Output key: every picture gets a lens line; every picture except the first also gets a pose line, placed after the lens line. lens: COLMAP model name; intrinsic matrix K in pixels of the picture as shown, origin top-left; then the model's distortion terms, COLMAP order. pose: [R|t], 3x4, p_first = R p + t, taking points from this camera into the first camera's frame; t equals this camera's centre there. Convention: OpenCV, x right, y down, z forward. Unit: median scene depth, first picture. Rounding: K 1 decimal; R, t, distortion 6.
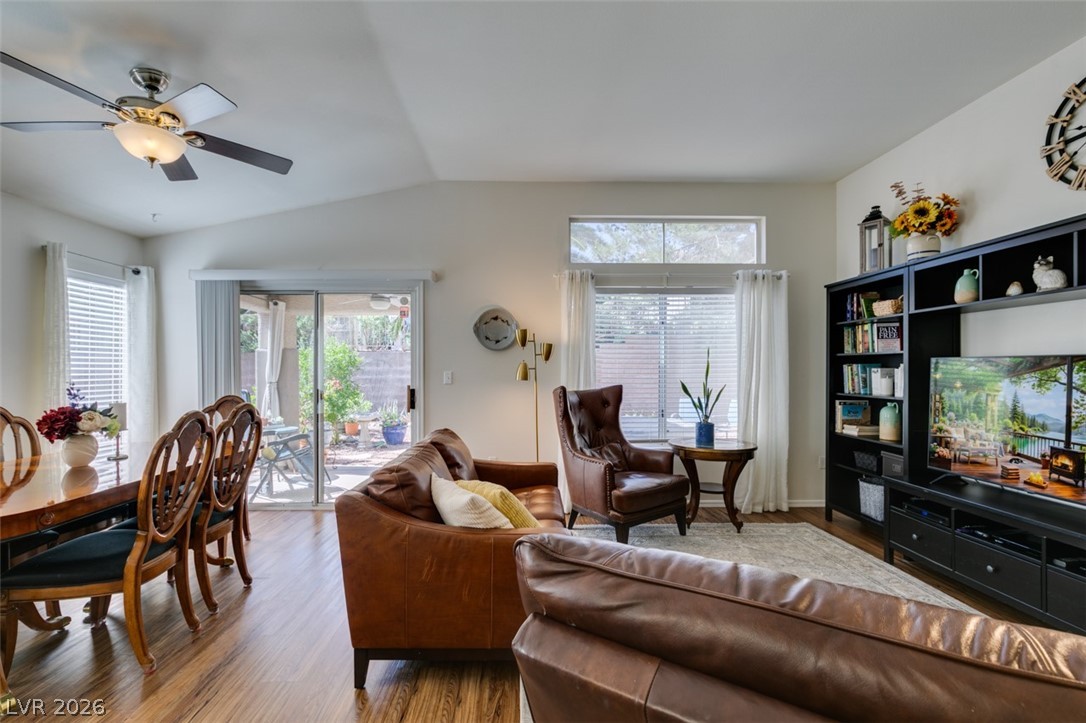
lens RADIAL K [[482.9, 0, 532.0], [0, 482.9, 370.2], [0, 0, 1]] dist [-0.002854, -0.000818]
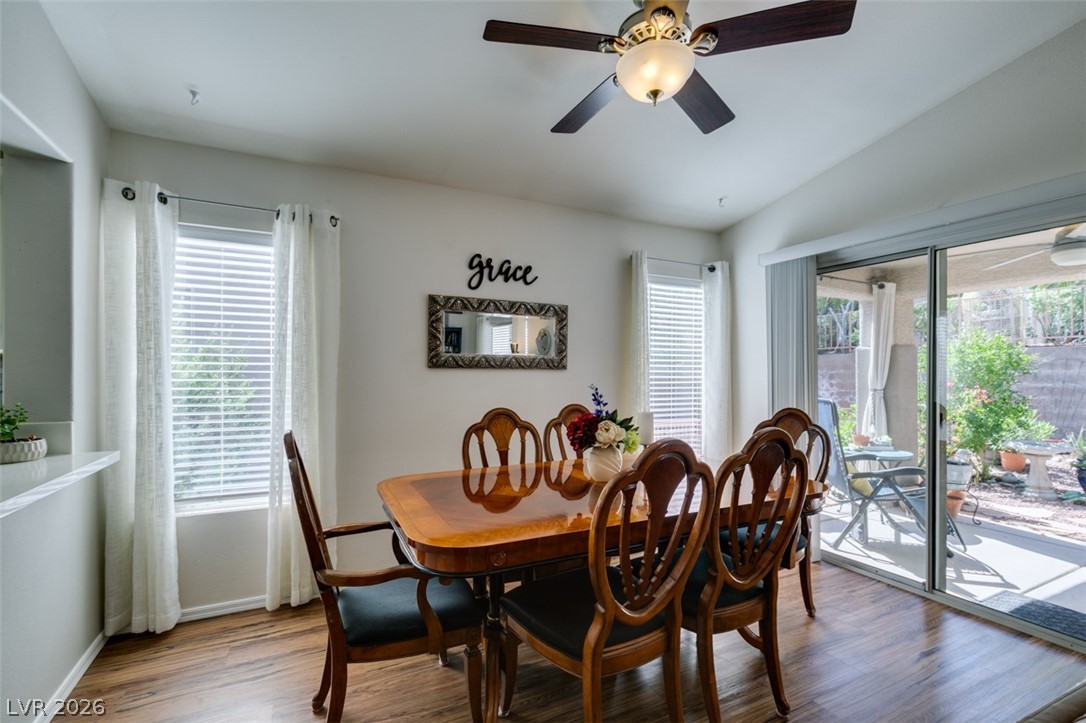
lens RADIAL K [[482.9, 0, 544.3], [0, 482.9, 373.6], [0, 0, 1]] dist [-0.002854, -0.000818]
pose [[0.422239, 0.005228, -0.906469, -0.105261], [-0.004760, 0.999982, 0.003550, -0.001101], [0.906472, 0.002816, 0.422257, 0.313788]]
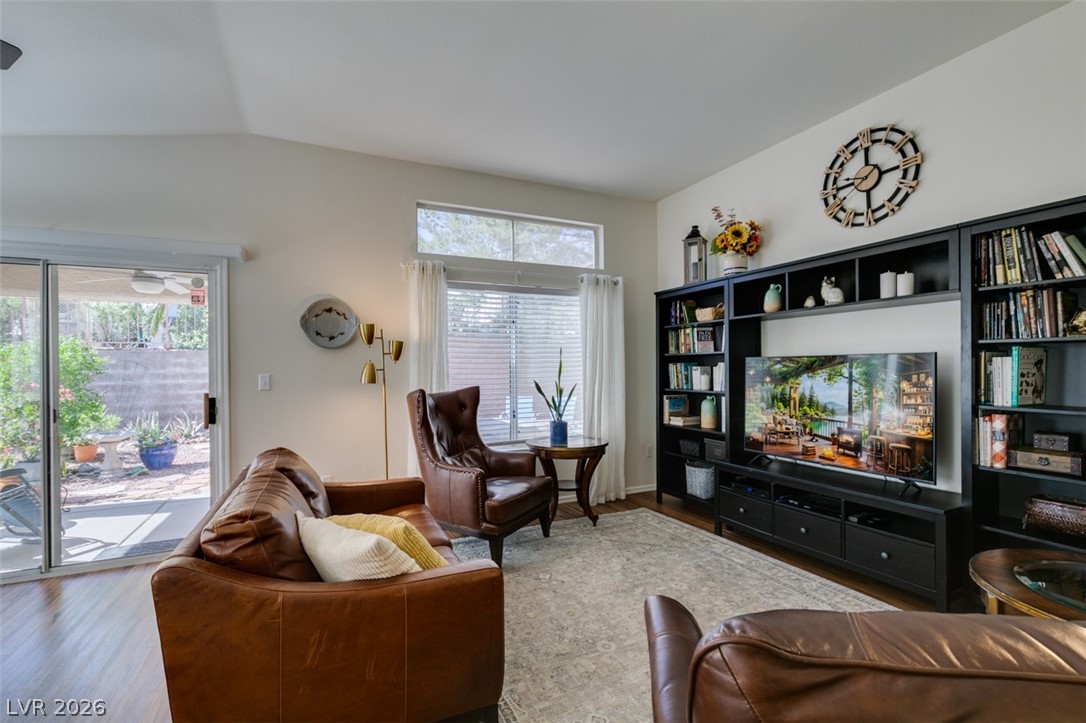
lens RADIAL K [[482.9, 0, 541.4], [0, 482.9, 368.7], [0, 0, 1]] dist [-0.002854, -0.000818]
pose [[0.912740, -0.008853, 0.408445, -0.088947], [0.010451, 0.999944, -0.001681, -0.000732], [-0.408408, 0.005803, 0.912781, 0.092627]]
